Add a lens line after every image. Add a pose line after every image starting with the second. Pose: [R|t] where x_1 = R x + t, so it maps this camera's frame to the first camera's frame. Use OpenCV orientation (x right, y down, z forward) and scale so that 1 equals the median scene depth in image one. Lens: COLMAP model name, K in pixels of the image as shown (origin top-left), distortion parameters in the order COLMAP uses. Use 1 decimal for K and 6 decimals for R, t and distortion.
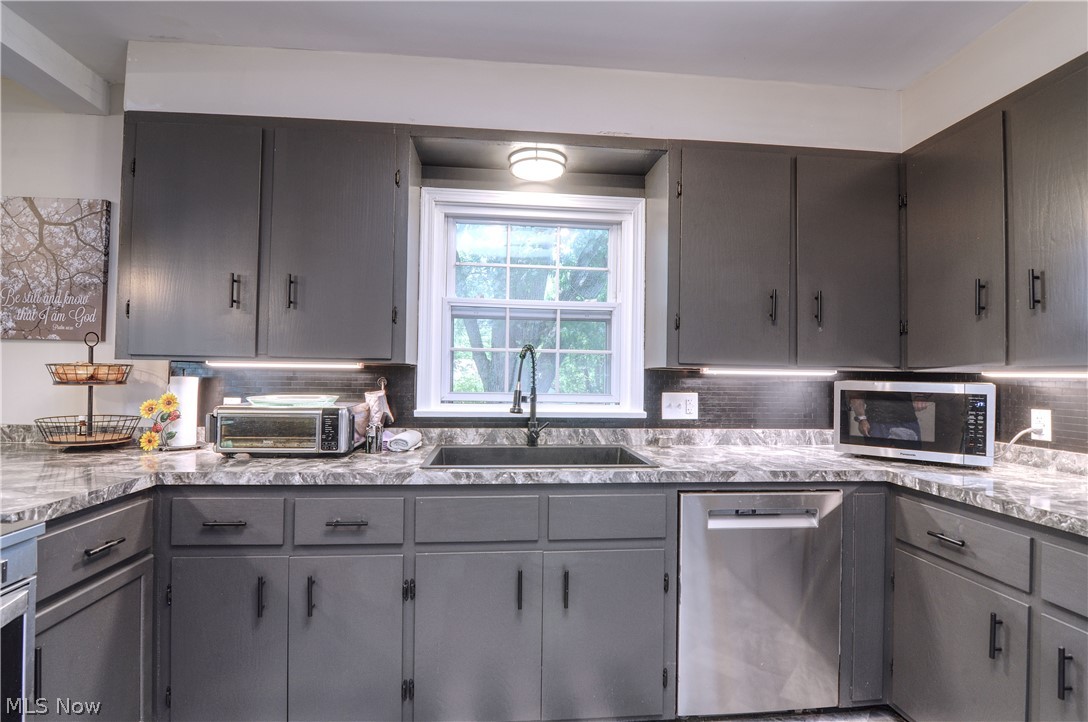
lens RADIAL K [[522.3, 0, 546.9], [0, 522.3, 365.6], [0, 0, 1]] dist [-0.001616, -0.012989]
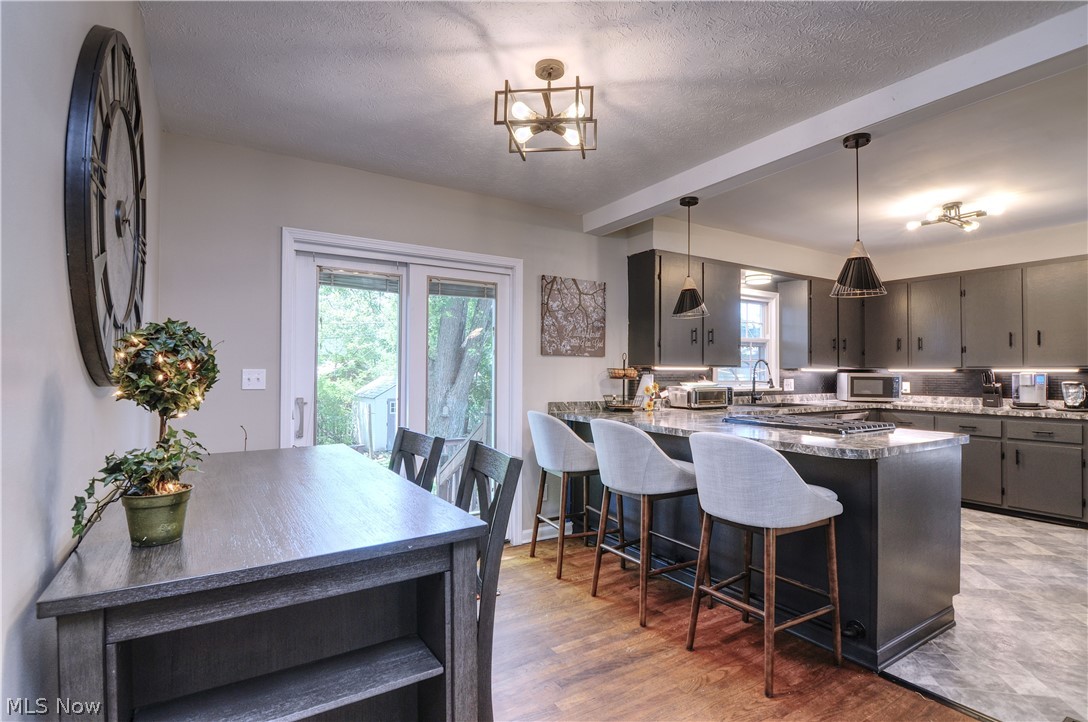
lens RADIAL K [[522.3, 0, 546.9], [0, 522.3, 365.6], [0, 0, 1]] dist [-0.001616, -0.012989]
pose [[0.896599, -0.004392, 0.442821, -2.310598], [0.000751, 0.999964, 0.008397, -0.036225], [-0.442842, -0.007196, 0.896571, -0.782321]]
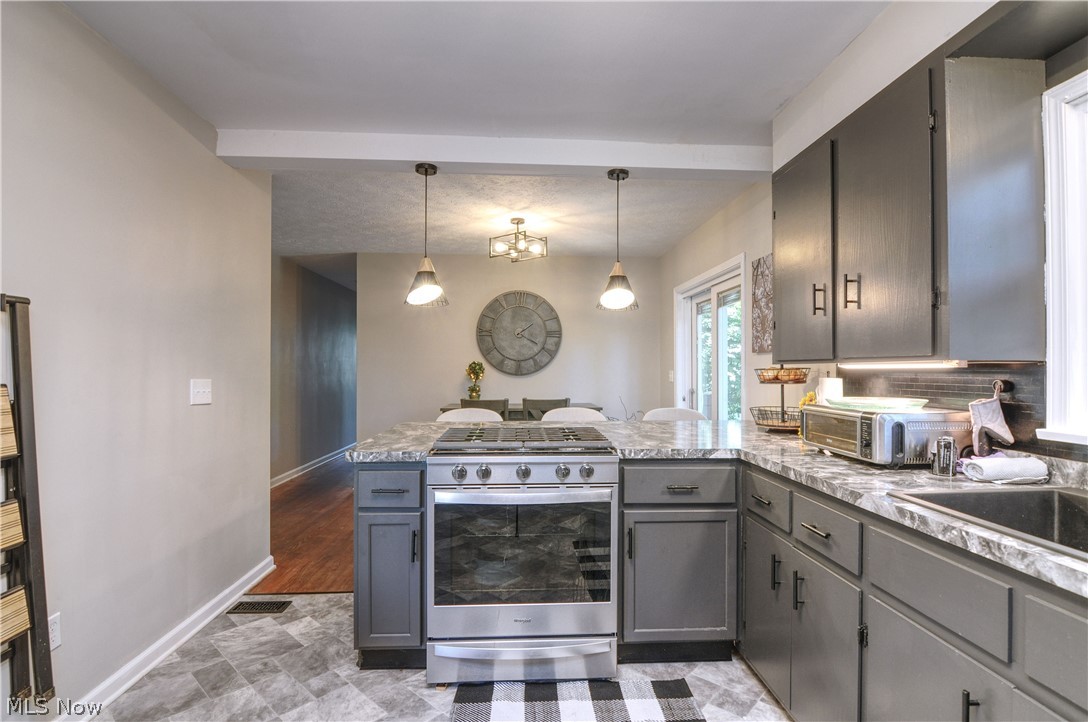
lens RADIAL K [[522.3, 0, 546.9], [0, 522.3, 365.6], [0, 0, 1]] dist [-0.001616, -0.012989]
pose [[-0.034094, -0.021878, -0.999179, 0.488793], [0.011884, 0.999681, -0.022294, 0.013553], [0.999348, -0.012634, -0.033823, 0.450721]]
